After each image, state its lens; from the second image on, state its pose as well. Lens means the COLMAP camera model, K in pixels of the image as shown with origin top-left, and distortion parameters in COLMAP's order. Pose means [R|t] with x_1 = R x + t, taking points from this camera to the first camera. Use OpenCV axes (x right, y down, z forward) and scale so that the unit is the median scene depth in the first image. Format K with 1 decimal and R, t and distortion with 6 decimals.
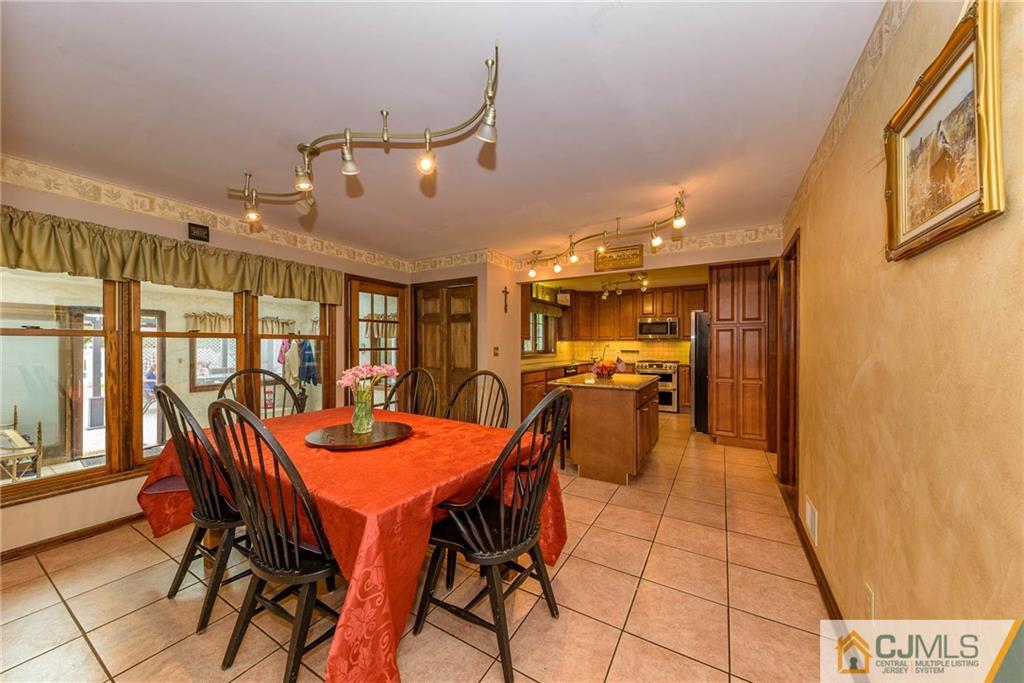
lens RADIAL K [[354.3, 0, 514.5], [0, 354.3, 341.9], [0, 0, 1]] dist [0.001215, 0.000036]
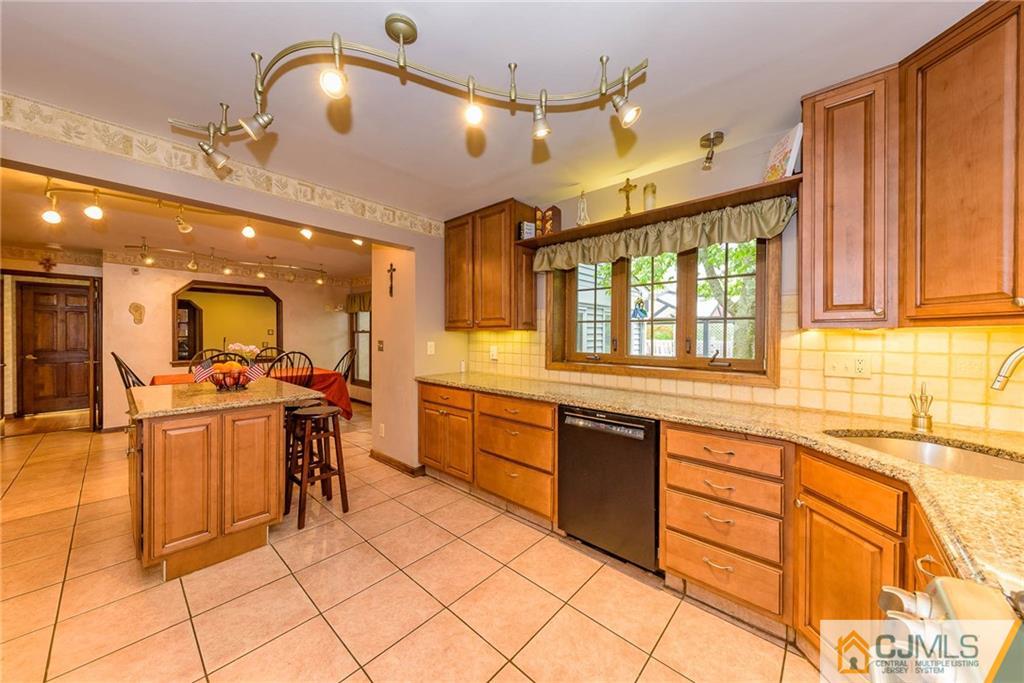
lens RADIAL K [[354.3, 0, 519.1], [0, 354.3, 339.8], [0, 0, 1]] dist [0.001215, 0.000036]
pose [[-0.193330, 0.006693, -0.981111, 0.409294], [-0.004225, 0.999962, 0.007654, 0.004535], [0.981125, 0.005625, -0.193295, 0.859098]]
